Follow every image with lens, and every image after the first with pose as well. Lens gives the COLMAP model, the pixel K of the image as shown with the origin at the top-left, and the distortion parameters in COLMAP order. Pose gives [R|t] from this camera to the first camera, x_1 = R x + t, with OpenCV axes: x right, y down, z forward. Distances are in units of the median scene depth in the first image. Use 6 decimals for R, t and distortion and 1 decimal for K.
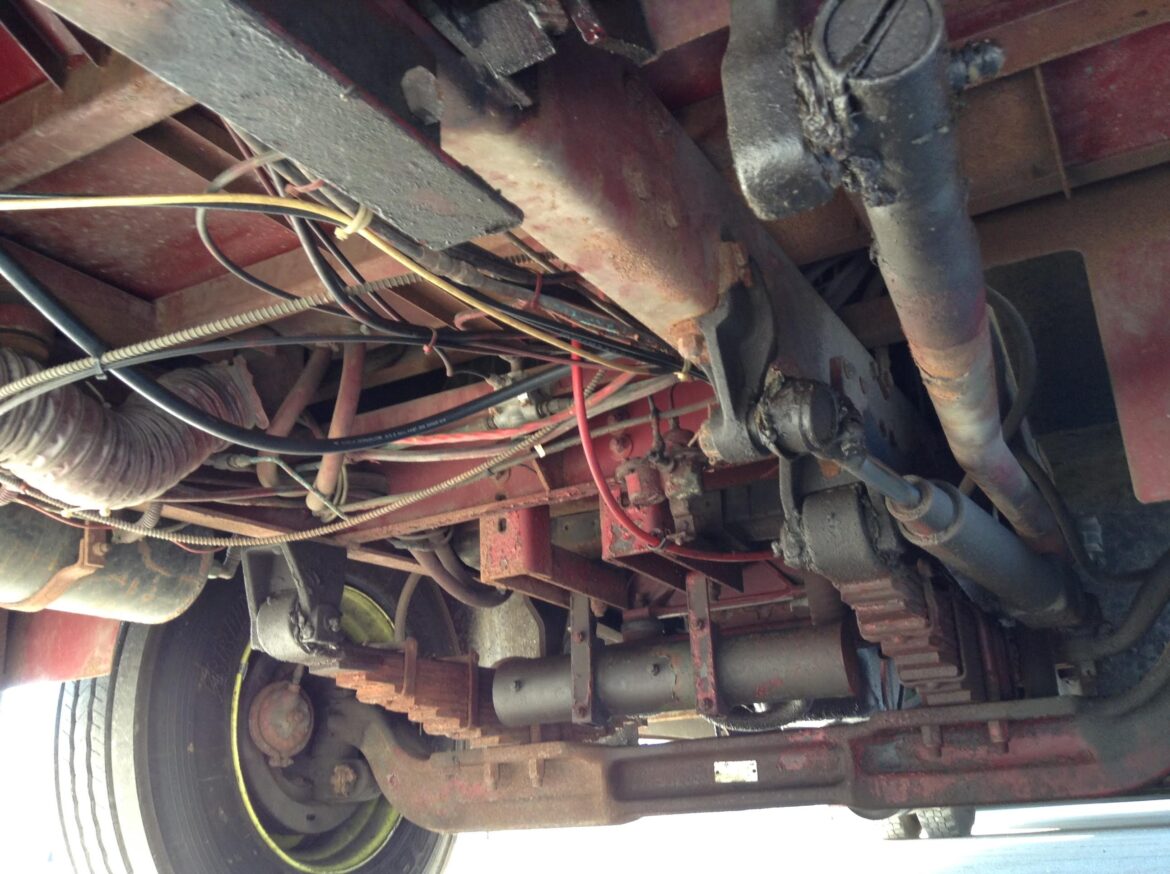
lens RADIAL K [[1128.7, 0, 585.0], [0, 1128.7, 437.0], [0, 0, 1]] dist [0.373163, -0.959831]
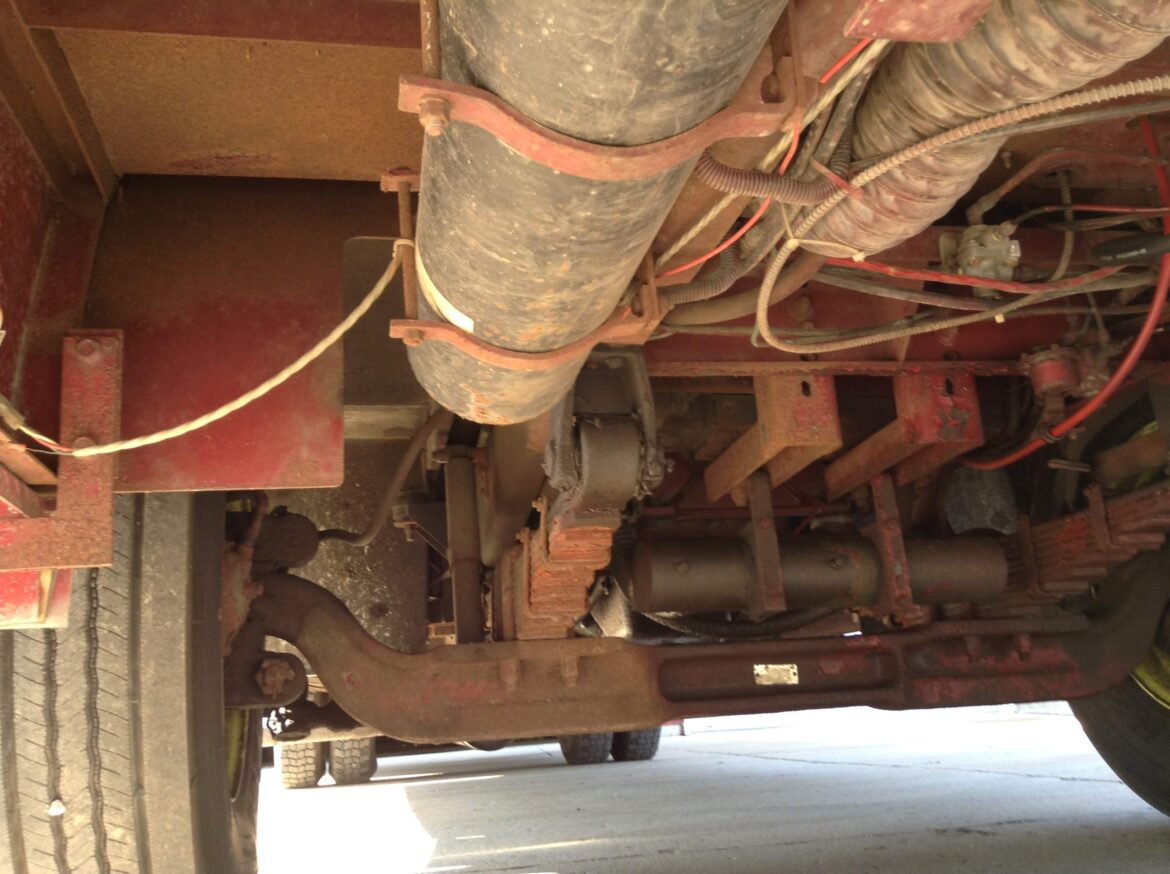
lens RADIAL K [[1079.5, 0, 570.5], [0, 1079.5, 422.2], [0, 0, 1]] dist [0.224563, -0.433137]
pose [[0.769315, 0.178844, 0.613326, -0.766785], [-0.176824, 0.982121, -0.064587, 0.199154], [-0.613912, -0.058763, 0.787184, 0.442192]]
